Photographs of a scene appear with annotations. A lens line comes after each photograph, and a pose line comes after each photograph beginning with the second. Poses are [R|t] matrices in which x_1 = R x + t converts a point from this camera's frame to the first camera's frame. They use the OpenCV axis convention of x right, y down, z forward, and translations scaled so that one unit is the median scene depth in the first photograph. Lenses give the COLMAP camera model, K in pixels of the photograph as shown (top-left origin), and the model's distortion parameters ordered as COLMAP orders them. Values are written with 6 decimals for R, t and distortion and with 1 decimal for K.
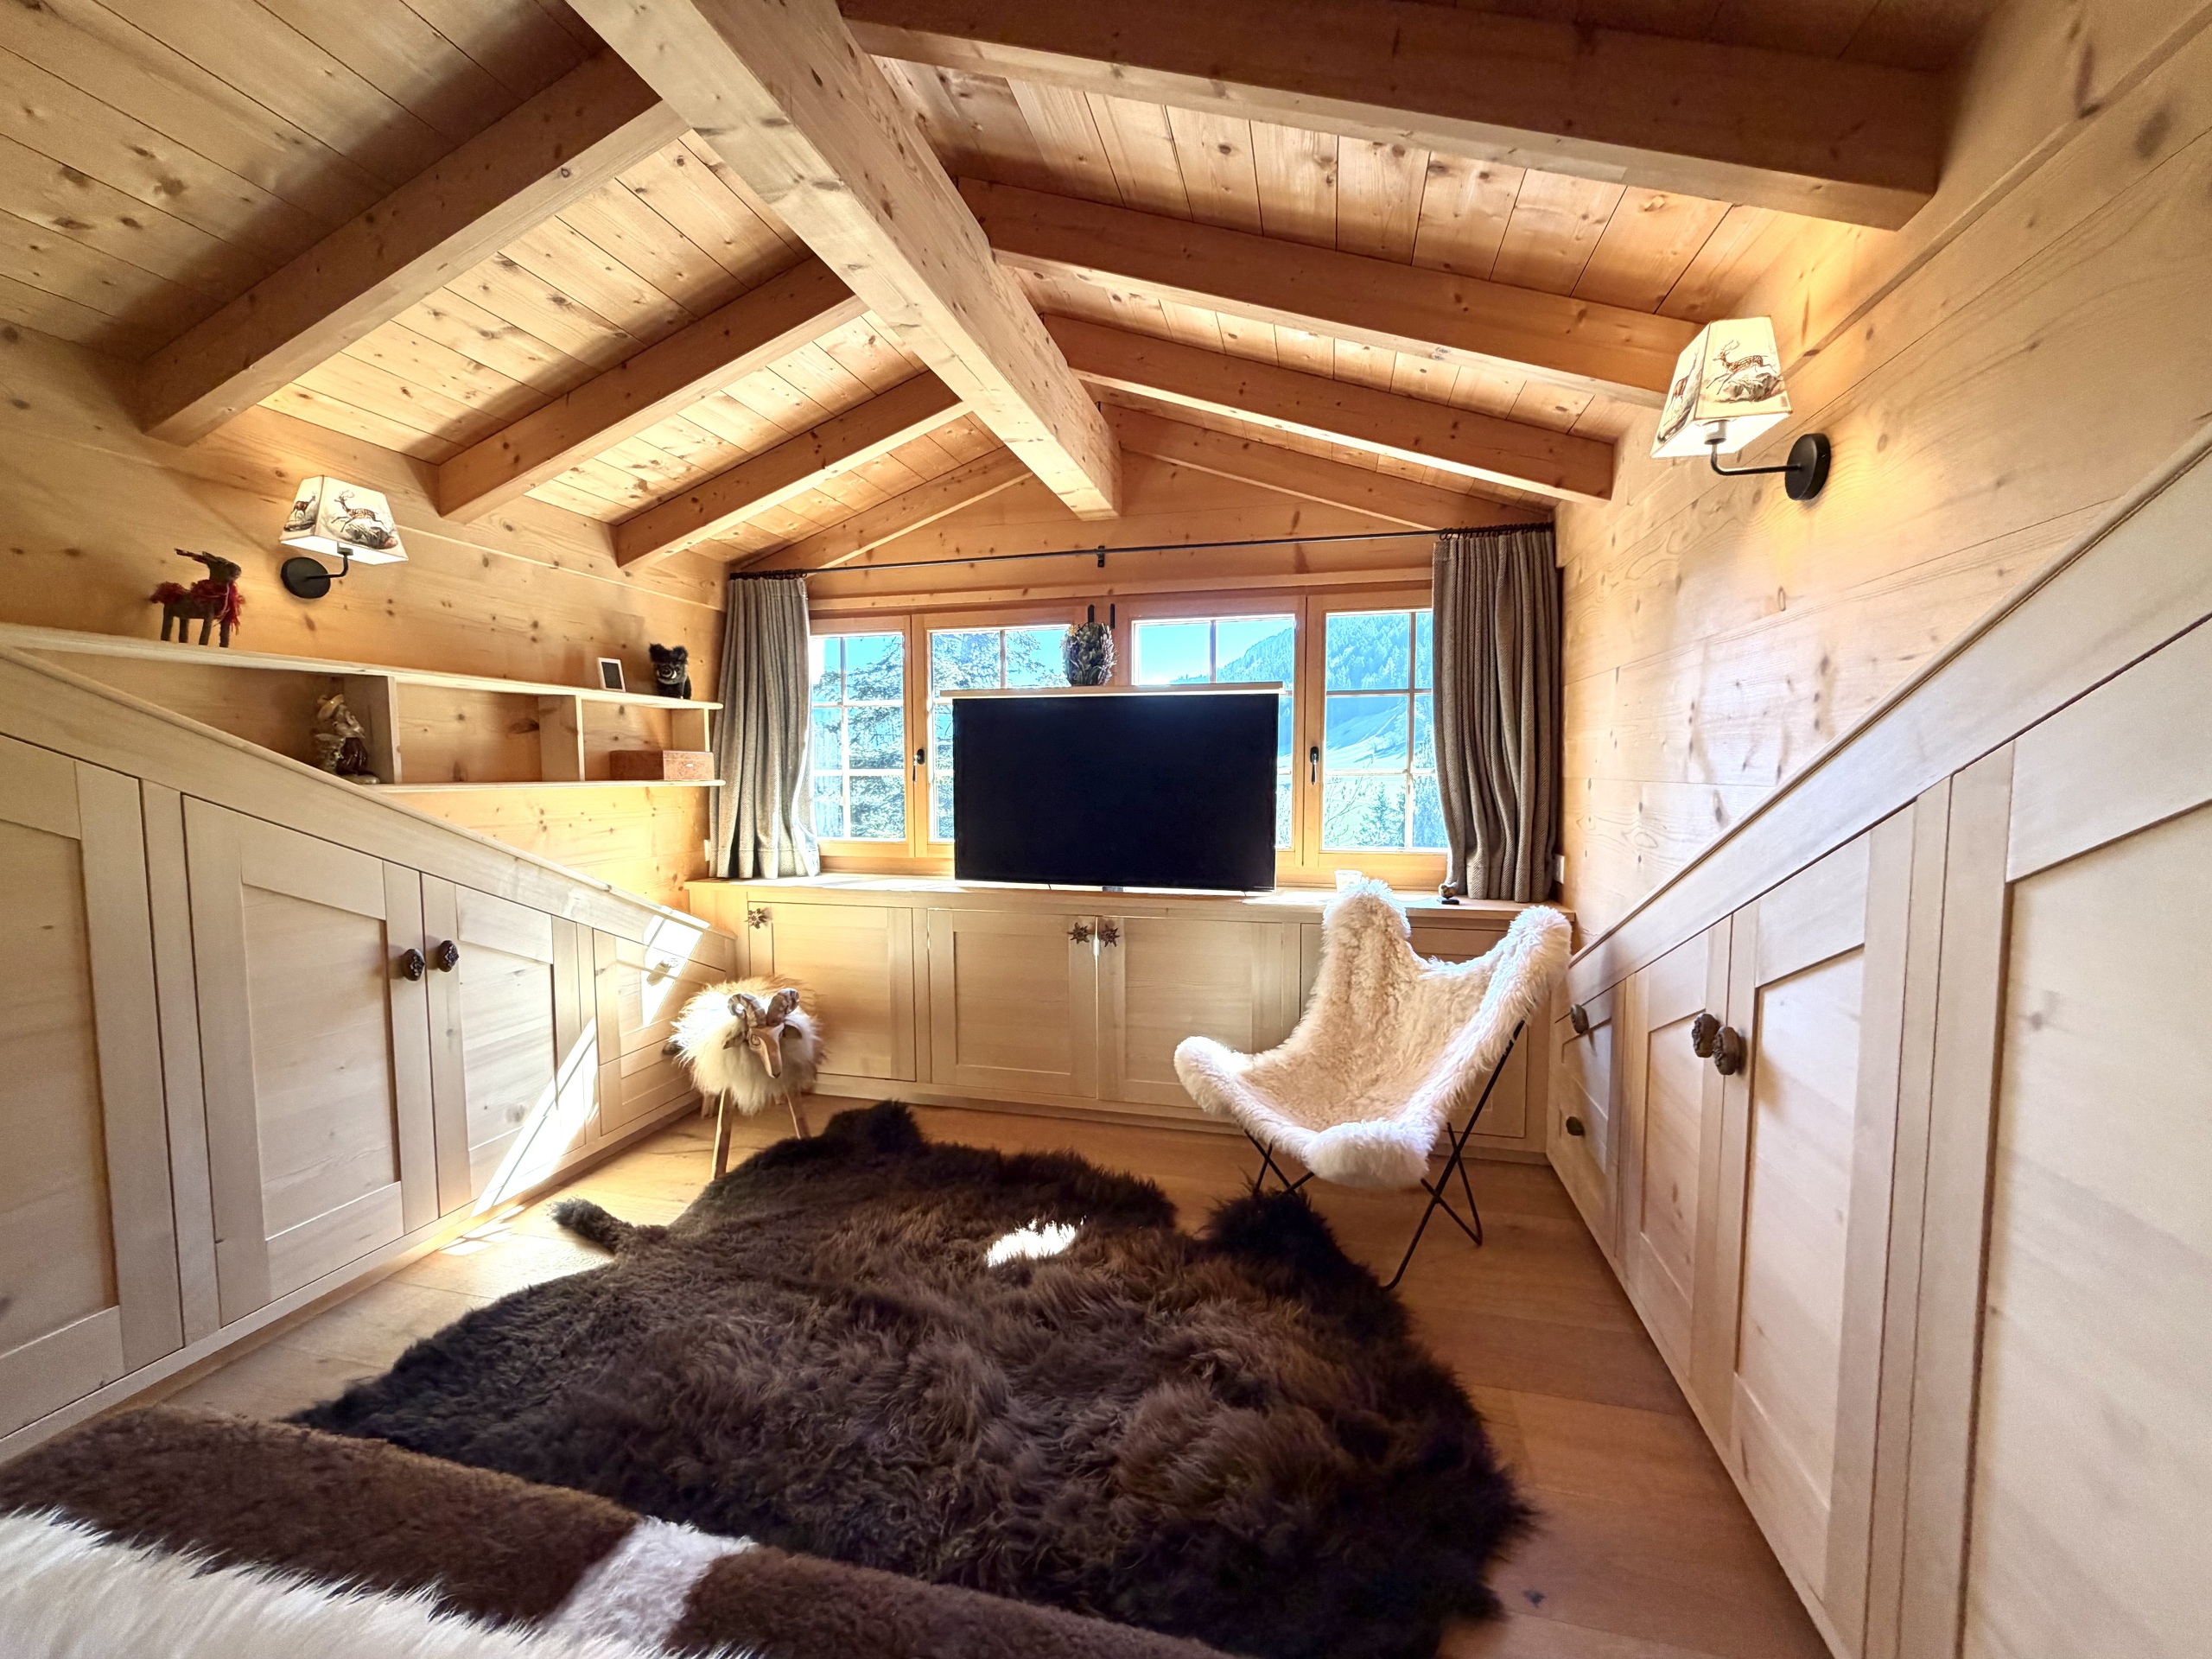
lens RADIAL K [[881.4, 0, 1102.5], [0, 881.4, 831.5], [0, 0, 1]] dist [0.000464, -0.000334]
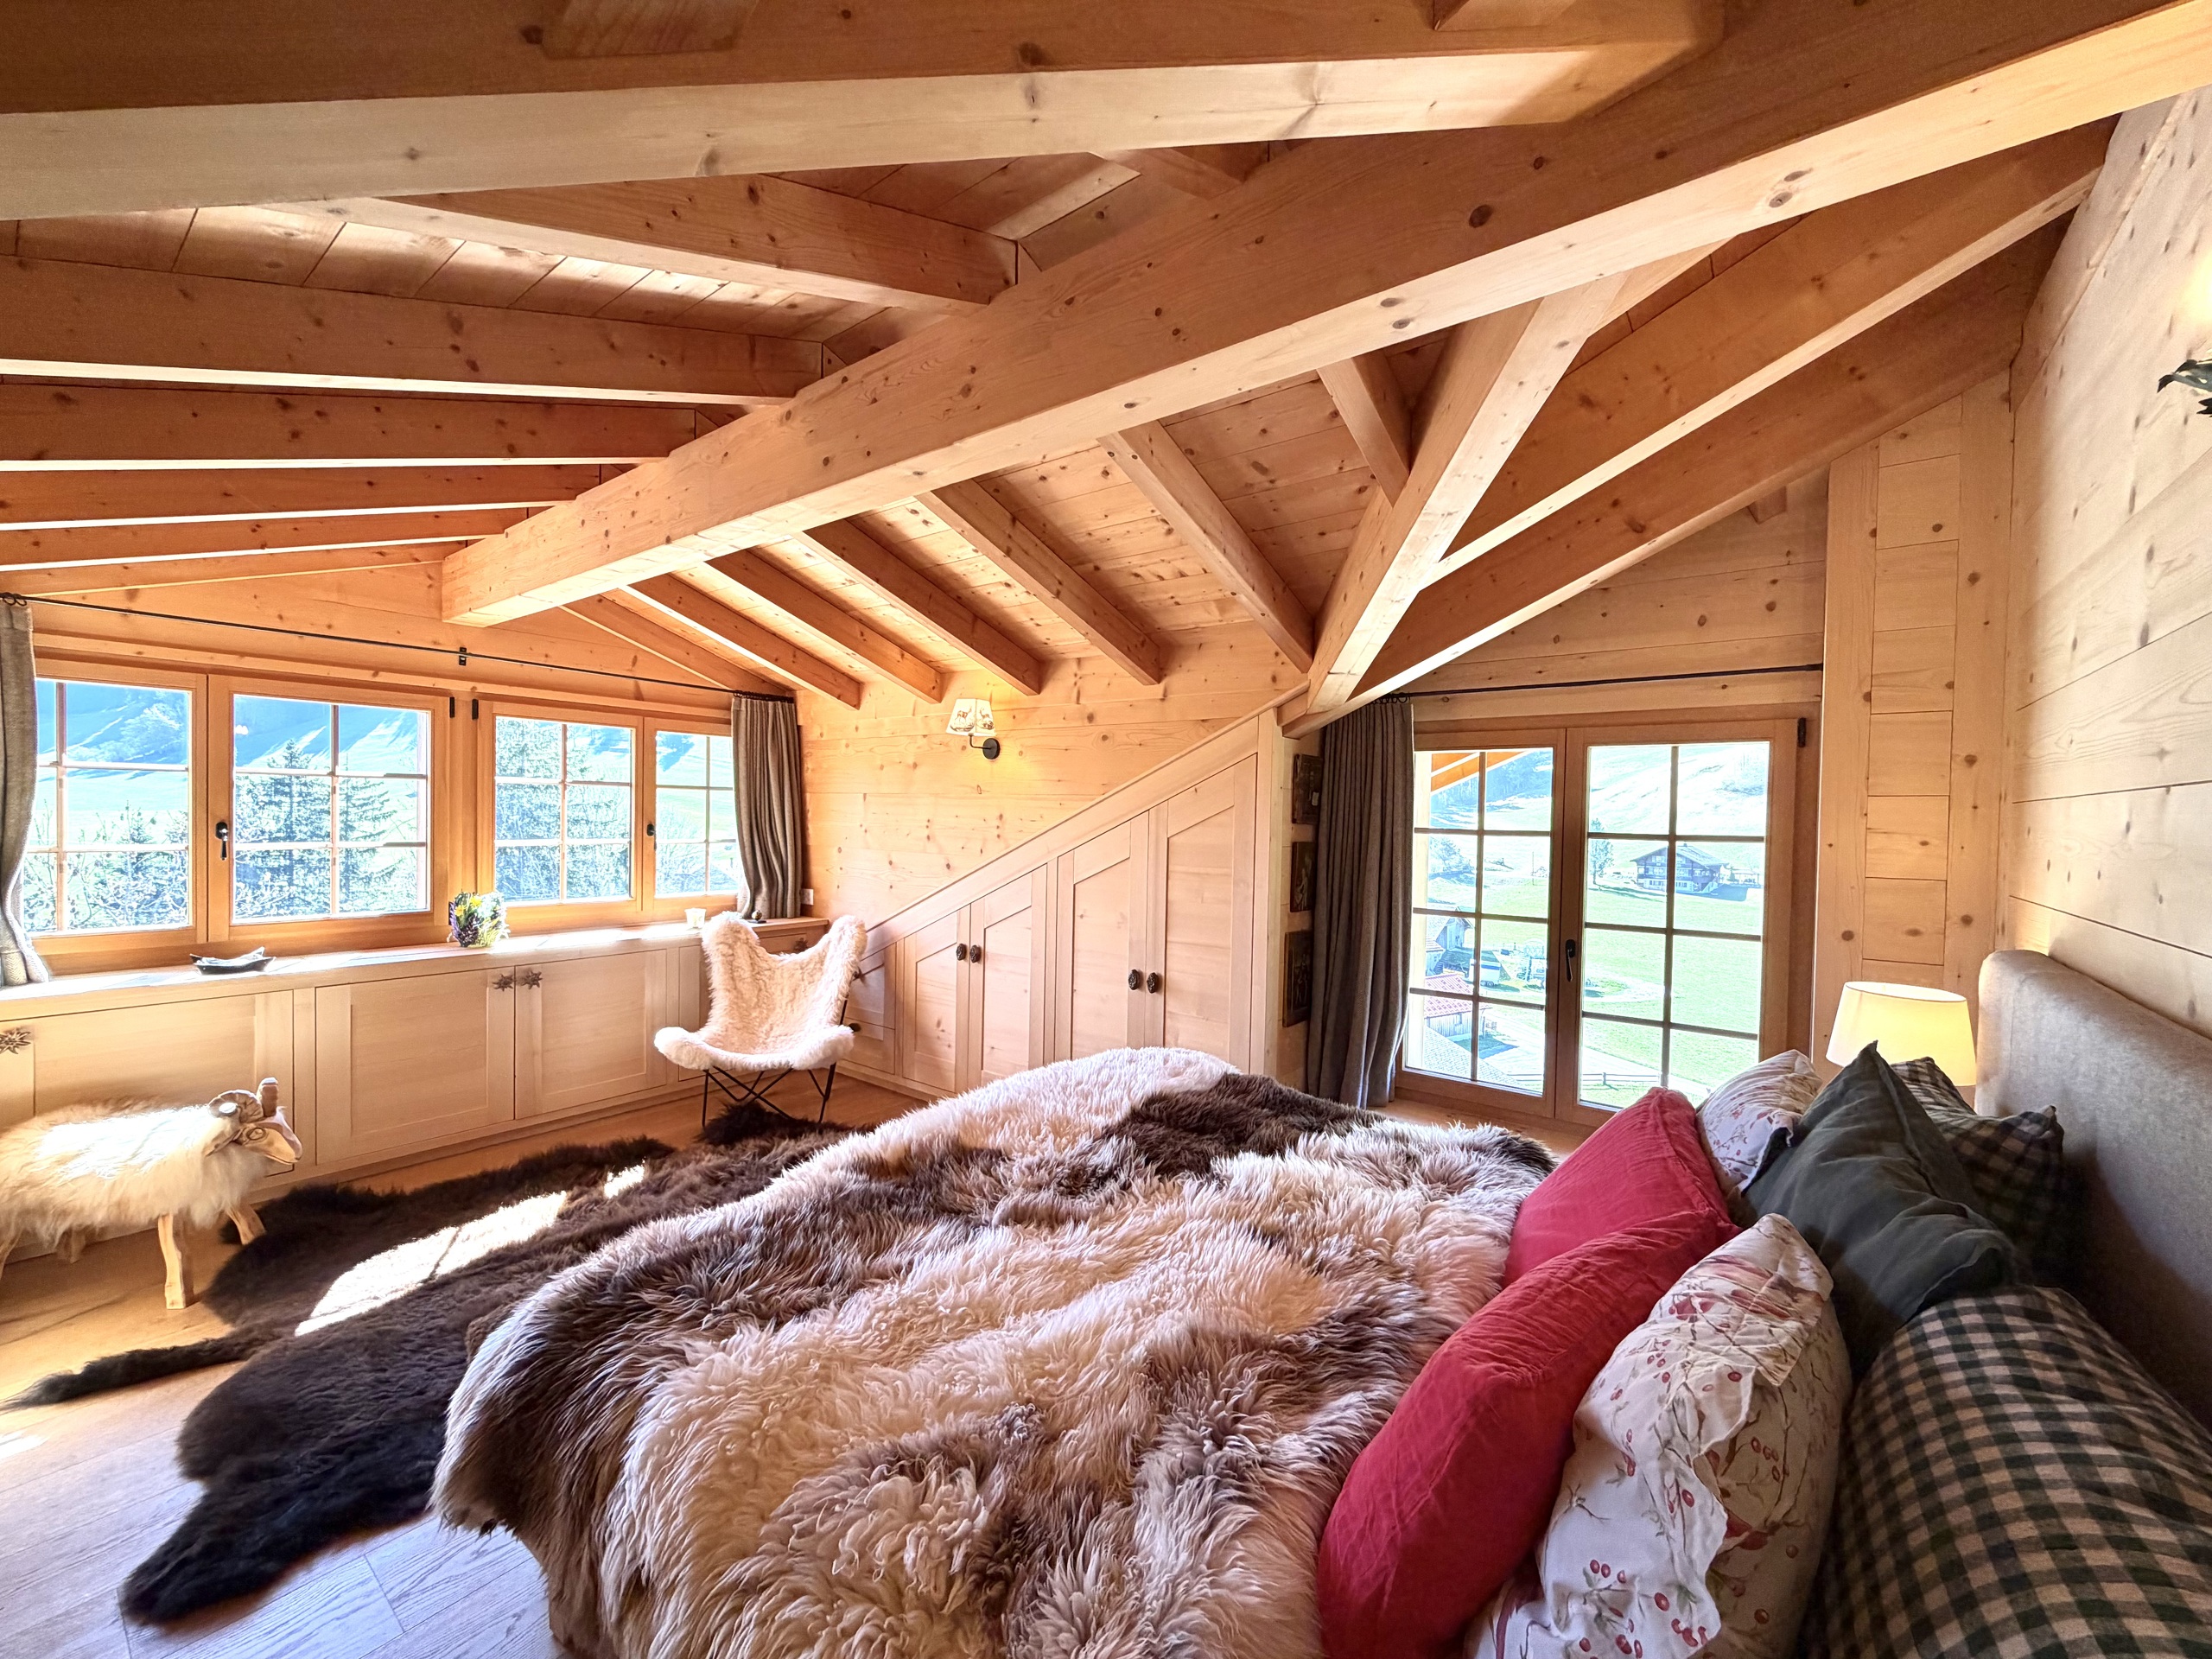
lens RADIAL K [[881.4, 0, 1102.5], [0, 881.4, 831.5], [0, 0, 1]] dist [0.000464, -0.000334]
pose [[0.398822, -0.008989, 0.916984, -0.903280], [0.043338, 0.999019, -0.009056, -0.048529], [-0.916004, 0.043352, 0.398820, -0.259560]]
